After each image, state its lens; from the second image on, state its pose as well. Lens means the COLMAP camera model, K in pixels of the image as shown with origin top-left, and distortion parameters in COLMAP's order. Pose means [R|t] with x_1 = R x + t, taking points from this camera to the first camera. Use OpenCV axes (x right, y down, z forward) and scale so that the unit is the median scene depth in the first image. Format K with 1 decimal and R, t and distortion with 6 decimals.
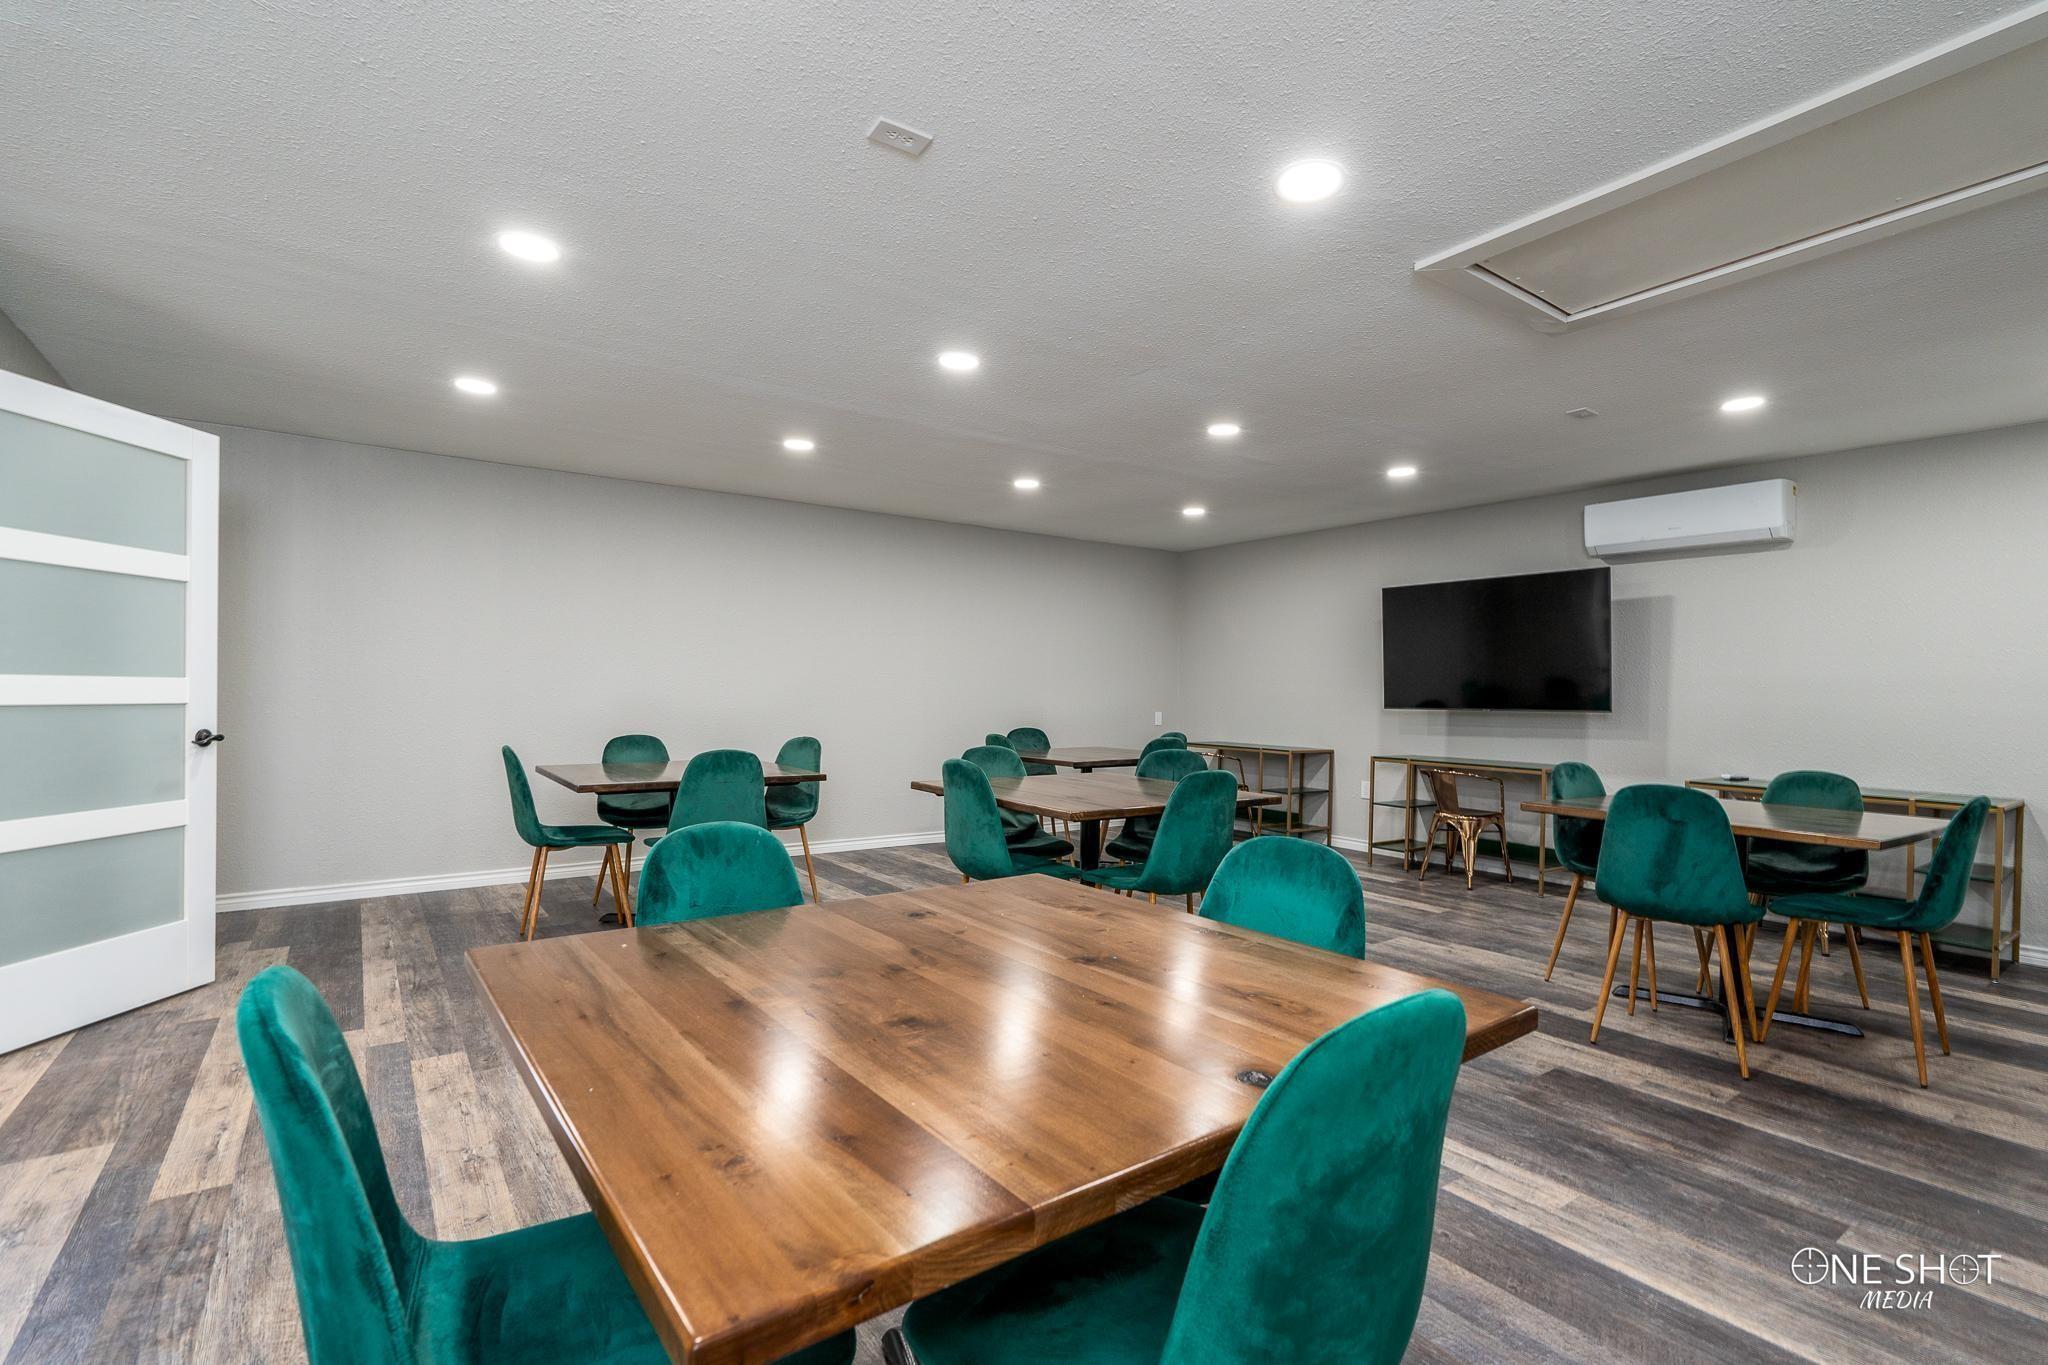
lens RADIAL K [[929.2, 0, 1031.8], [0, 929.2, 705.3], [0, 0, 1]] dist [0.000808, -0.000289]
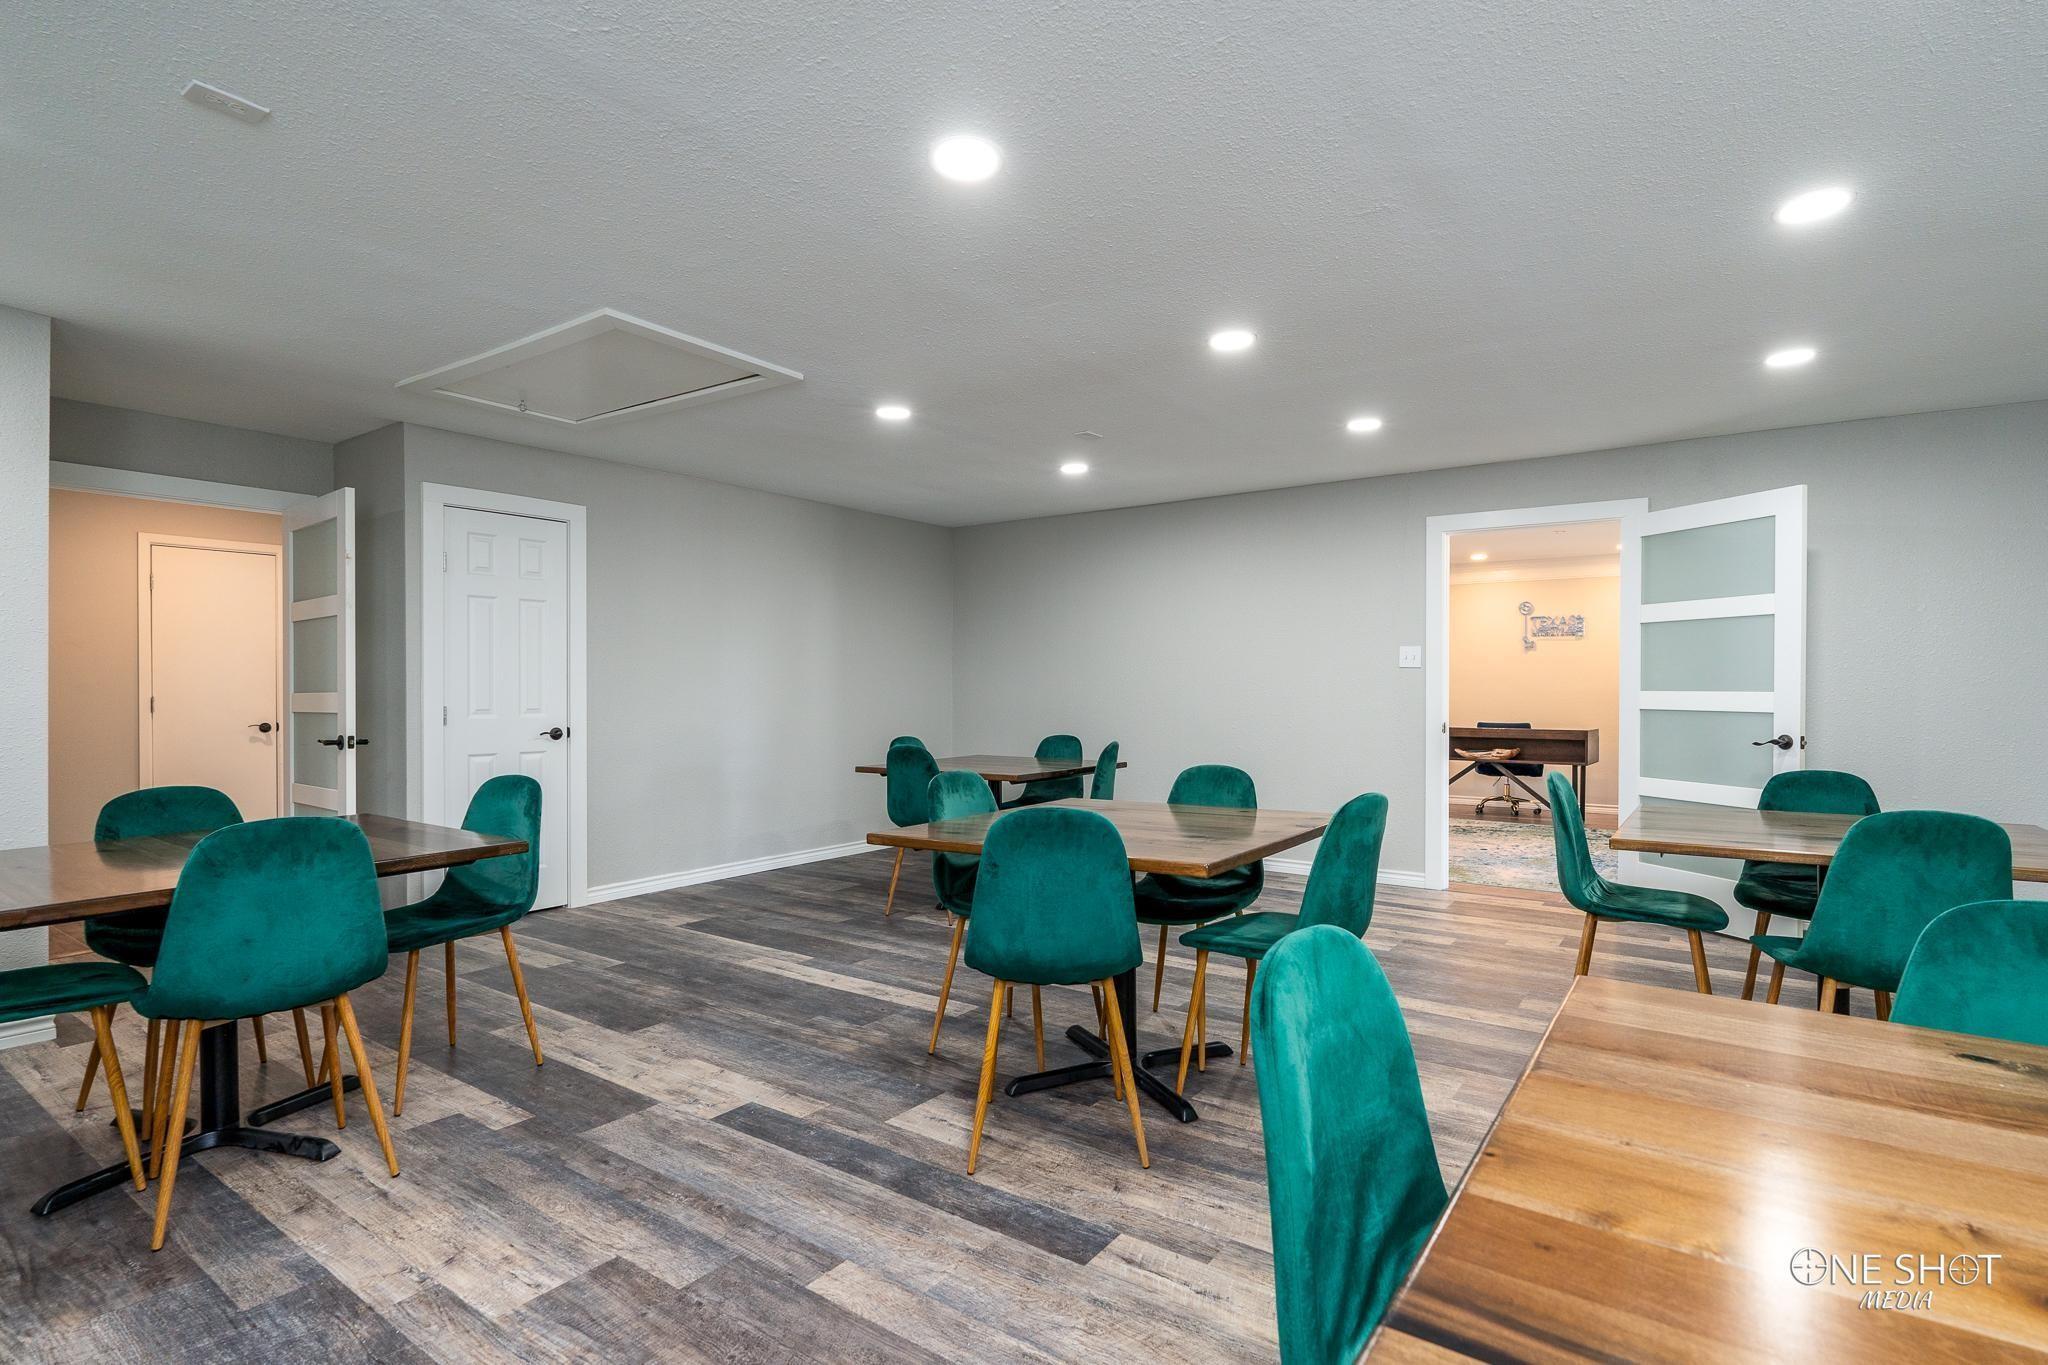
lens RADIAL K [[929.2, 0, 1031.8], [0, 929.2, 705.3], [0, 0, 1]] dist [0.000808, -0.000289]
pose [[-0.948534, -0.010144, -0.316512, 0.424593], [-0.022961, 0.999059, 0.036790, -0.036726], [0.315841, 0.042164, -0.947875, 1.948658]]
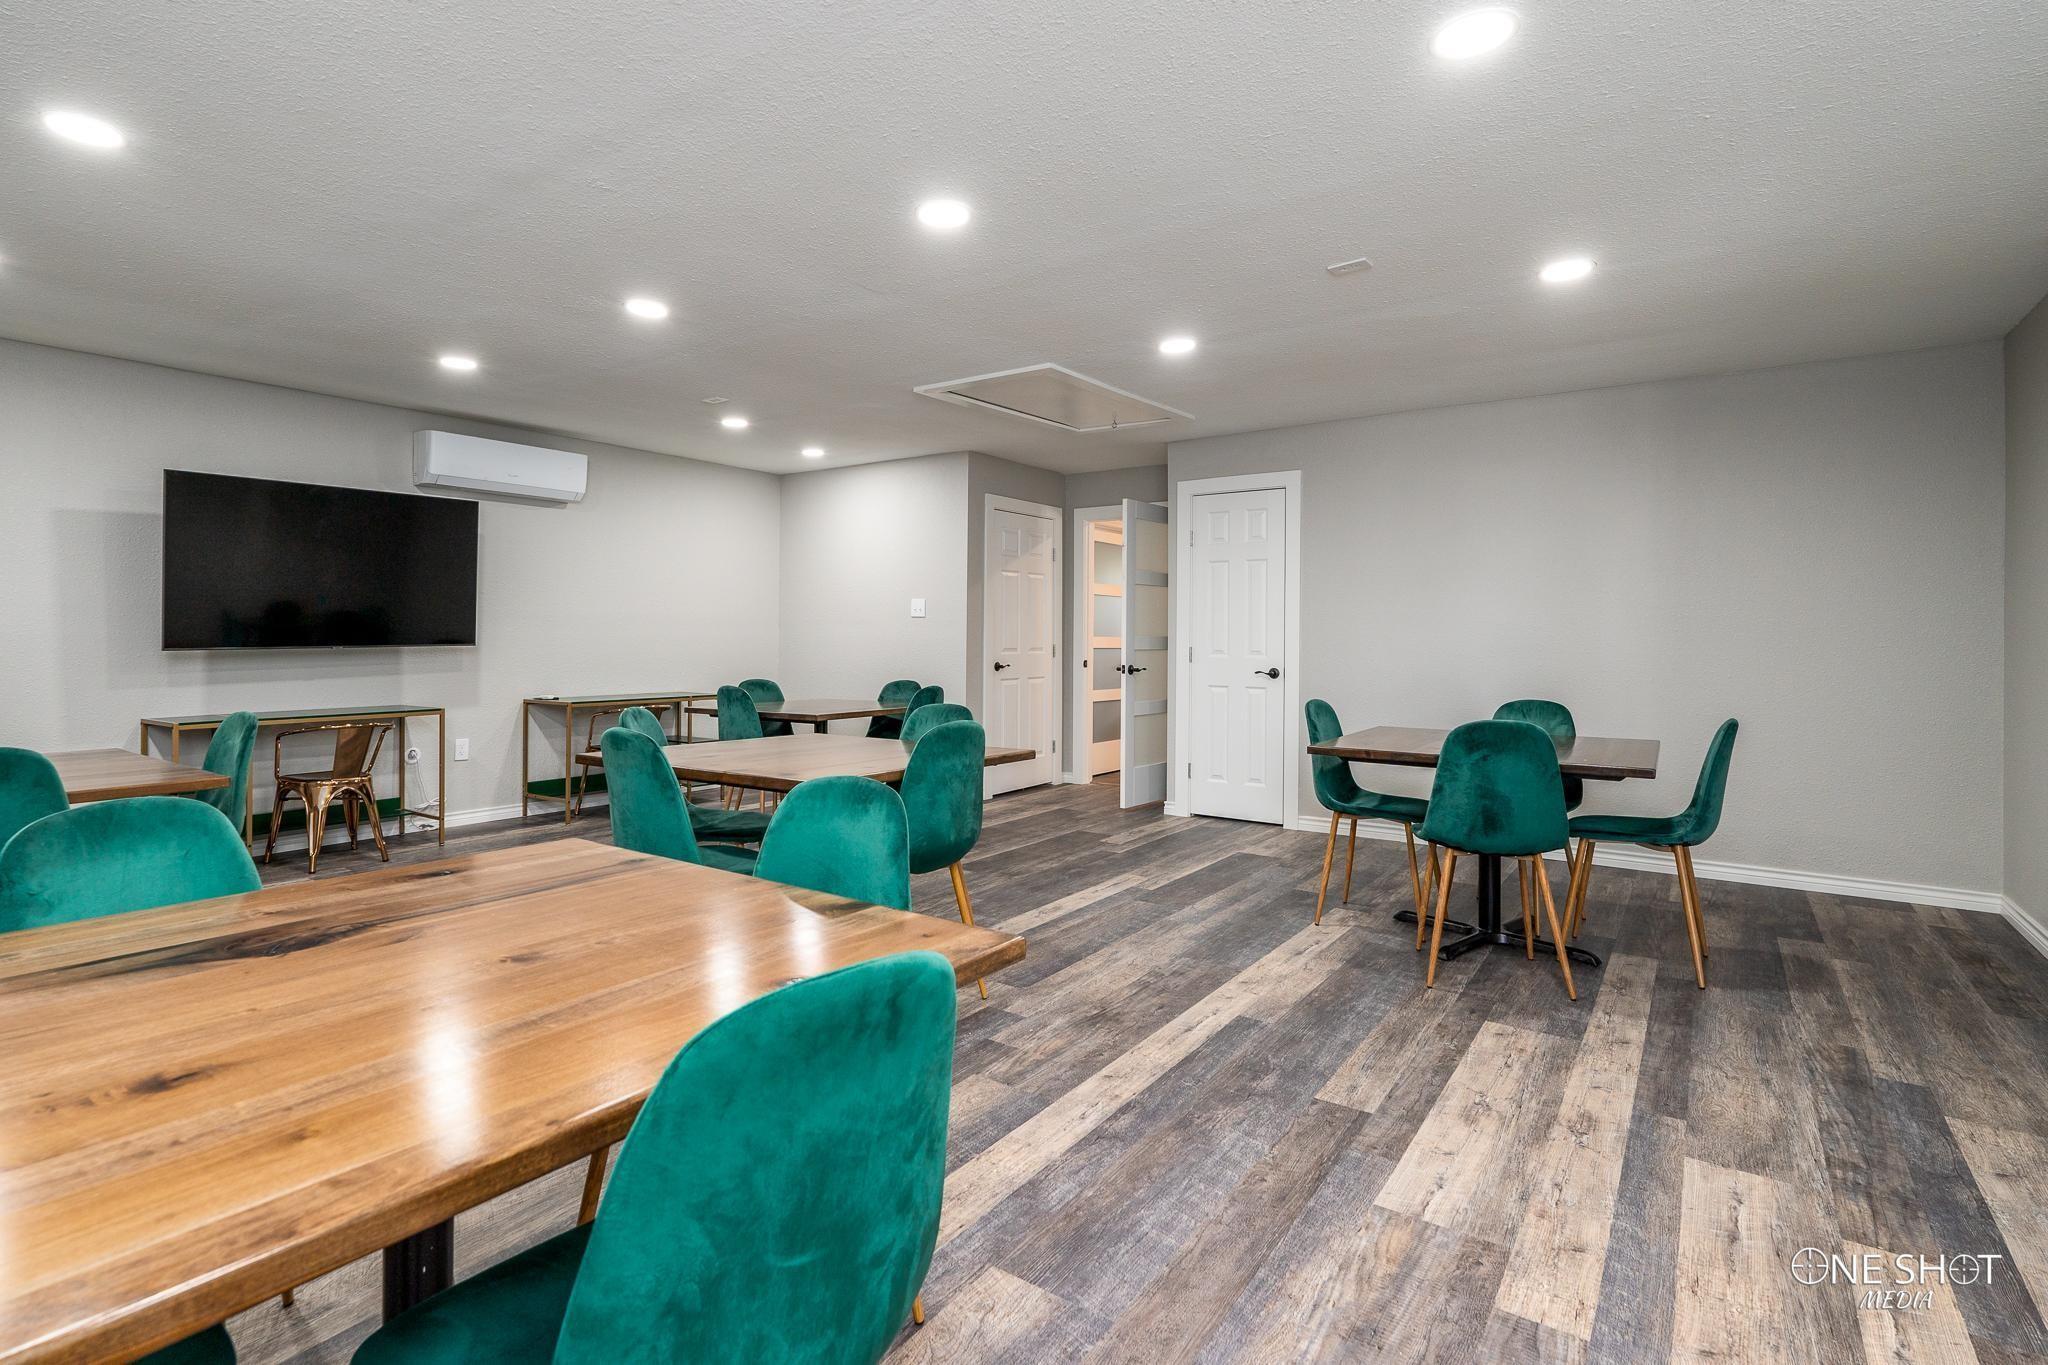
lens RADIAL K [[979.4, 0, 1021.1], [0, 979.4, 628.8], [0, 0, 1]] dist [-0.038588, 0.000028]
pose [[-0.313477, -0.002610, 0.949592, -0.938559], [0.012020, 0.999905, 0.006716, -0.017639], [-0.949520, 0.013519, -0.313416, 1.284028]]
